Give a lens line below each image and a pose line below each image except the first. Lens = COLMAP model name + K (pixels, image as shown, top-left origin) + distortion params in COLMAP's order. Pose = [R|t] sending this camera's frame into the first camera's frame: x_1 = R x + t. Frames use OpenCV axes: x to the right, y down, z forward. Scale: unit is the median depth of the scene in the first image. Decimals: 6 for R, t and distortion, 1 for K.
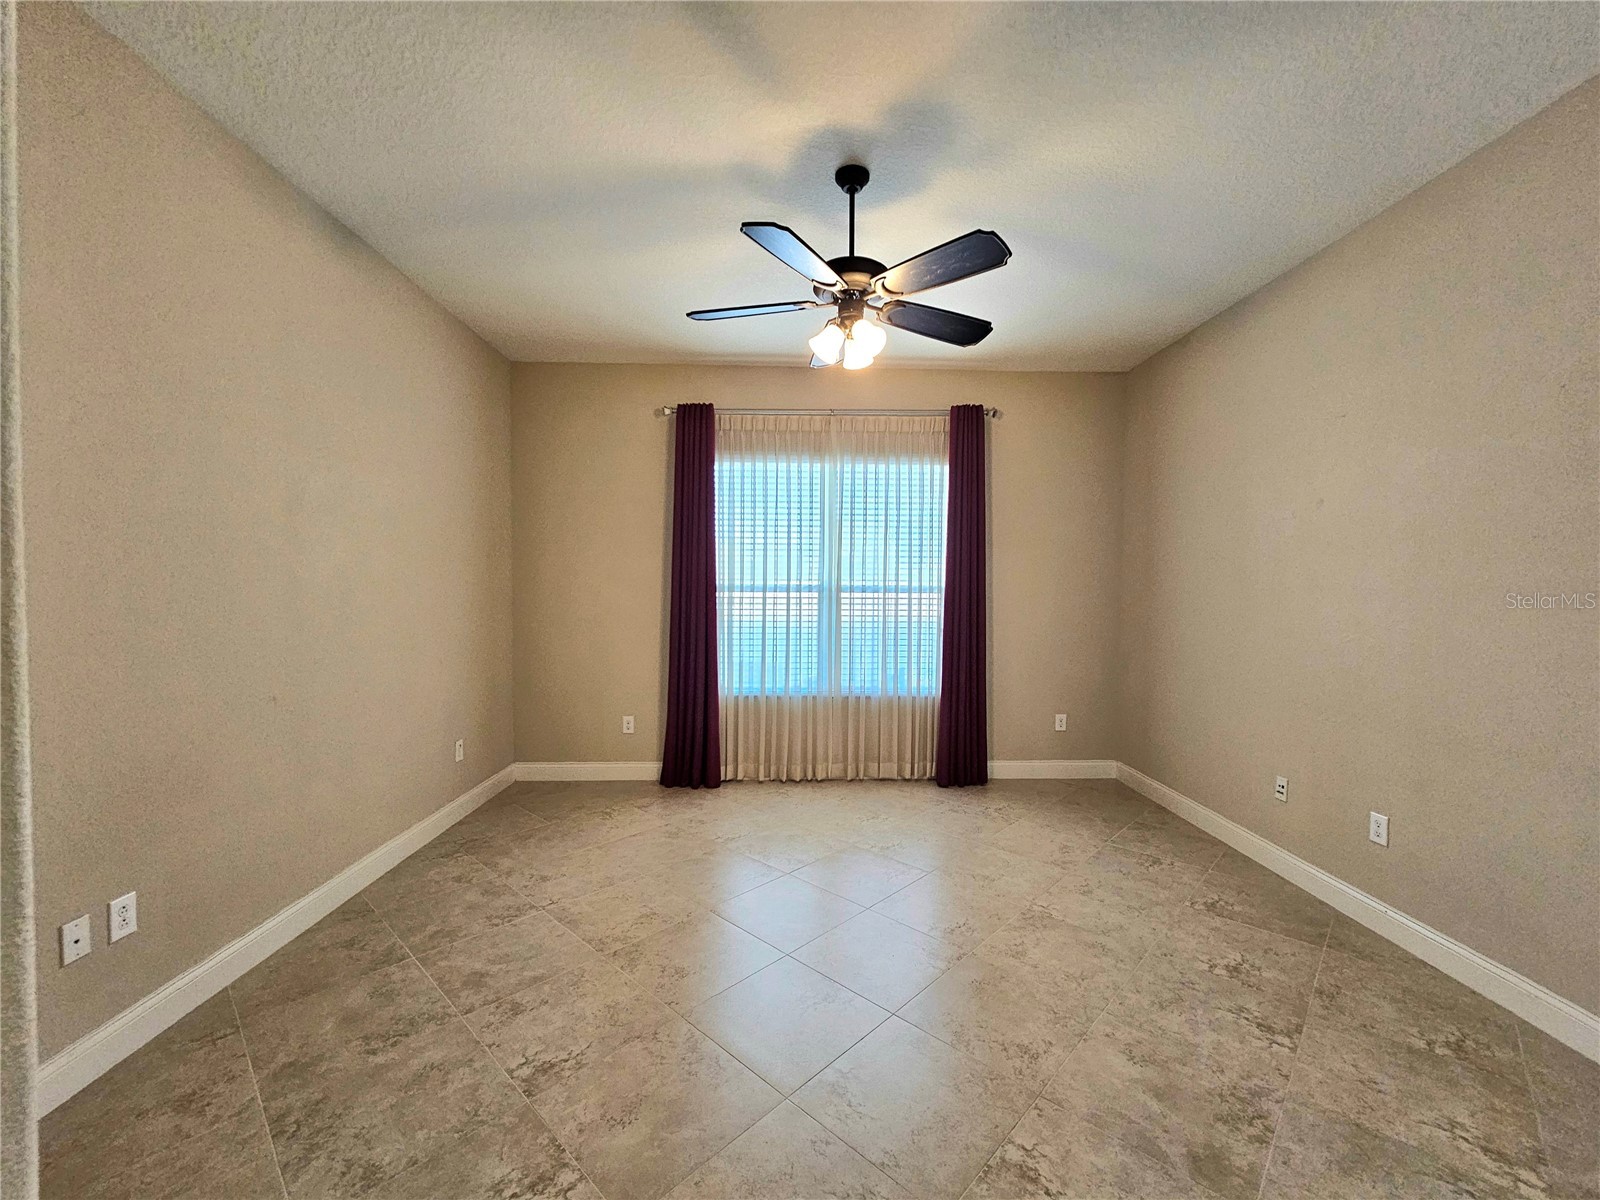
lens RADIAL K [[653.8, 0, 809.0], [0, 653.8, 601.8], [0, 0, 1]] dist [0.003211, -0.000216]
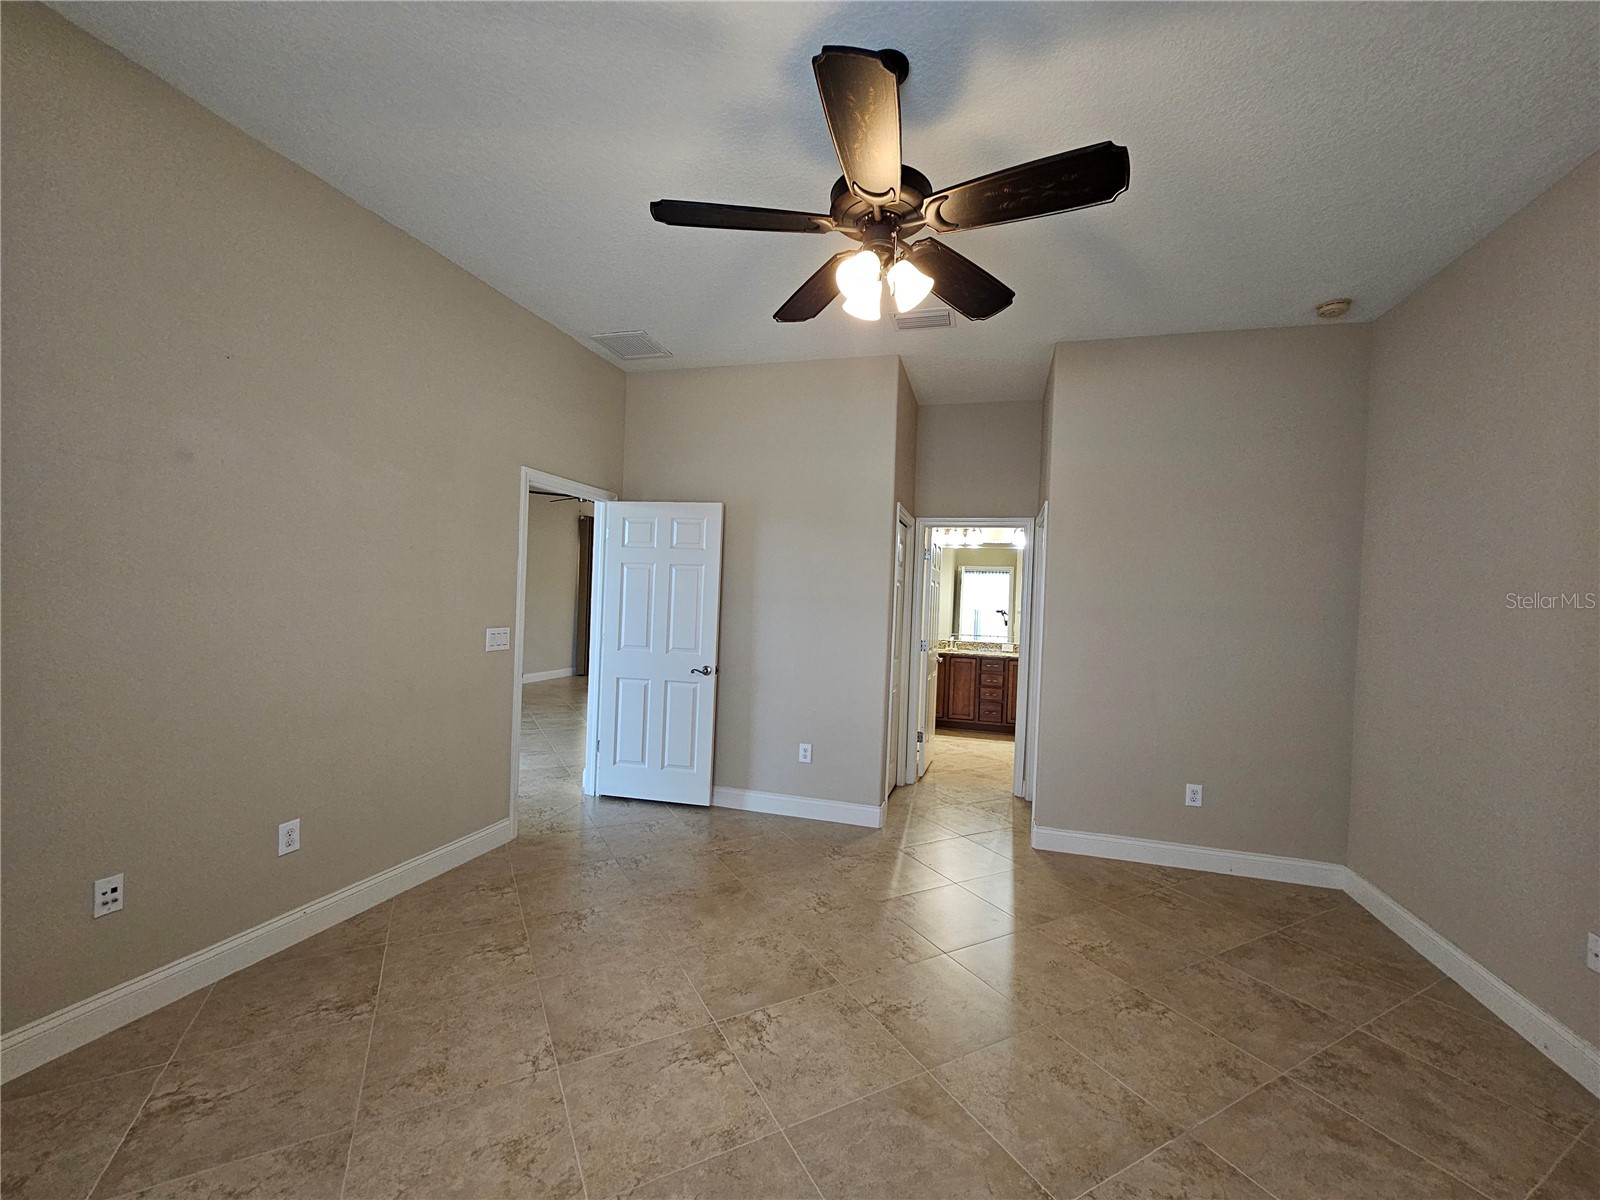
lens RADIAL K [[653.8, 0, 804.7], [0, 653.8, 602.9], [0, 0, 1]] dist [0.003211, -0.000216]
pose [[-0.949757, -0.043619, 0.309934, -0.060507], [-0.037319, 0.998959, 0.026229, -0.023213], [-0.310755, 0.013345, -0.950396, 0.961442]]
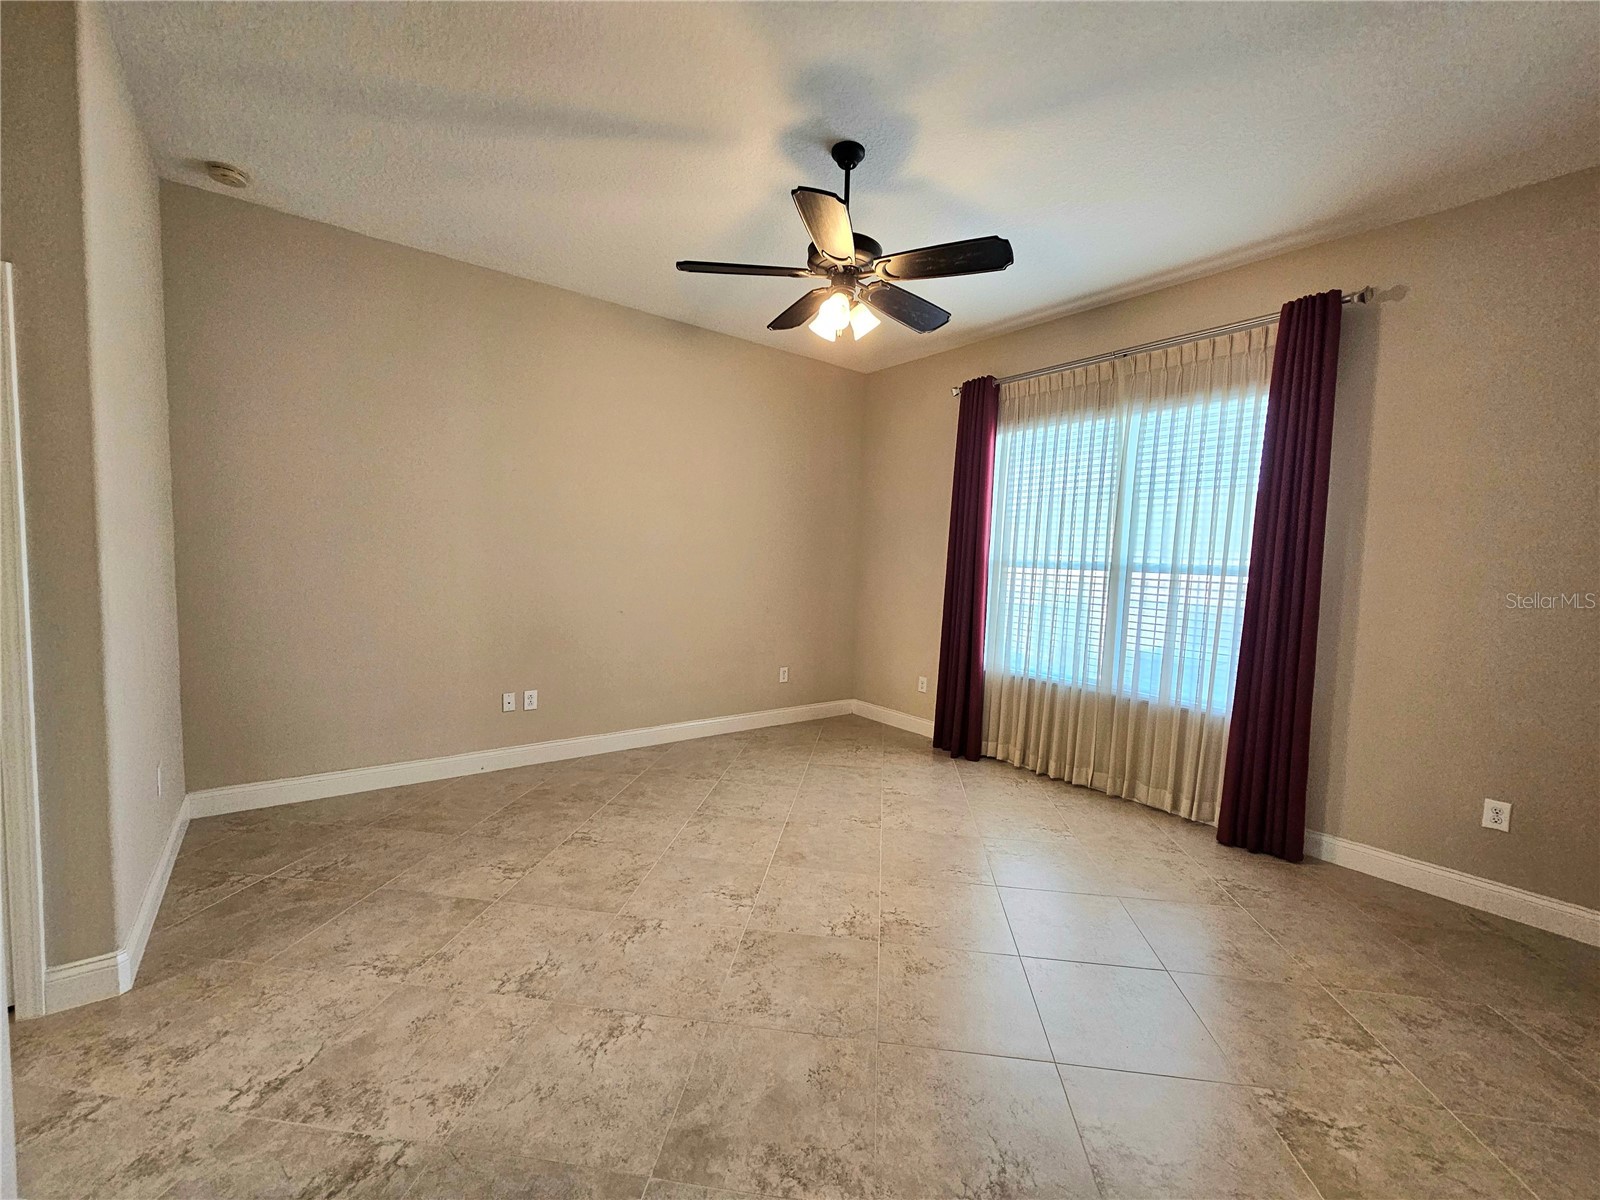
lens RADIAL K [[653.8, 0, 805.2], [0, 653.8, 592.2], [0, 0, 1]] dist [0.003211, -0.000216]
pose [[0.592866, 0.060496, -0.803026, 0.492141], [-0.050761, 0.997999, 0.037708, 0.001186], [0.803700, 0.018407, 0.594750, 0.185148]]
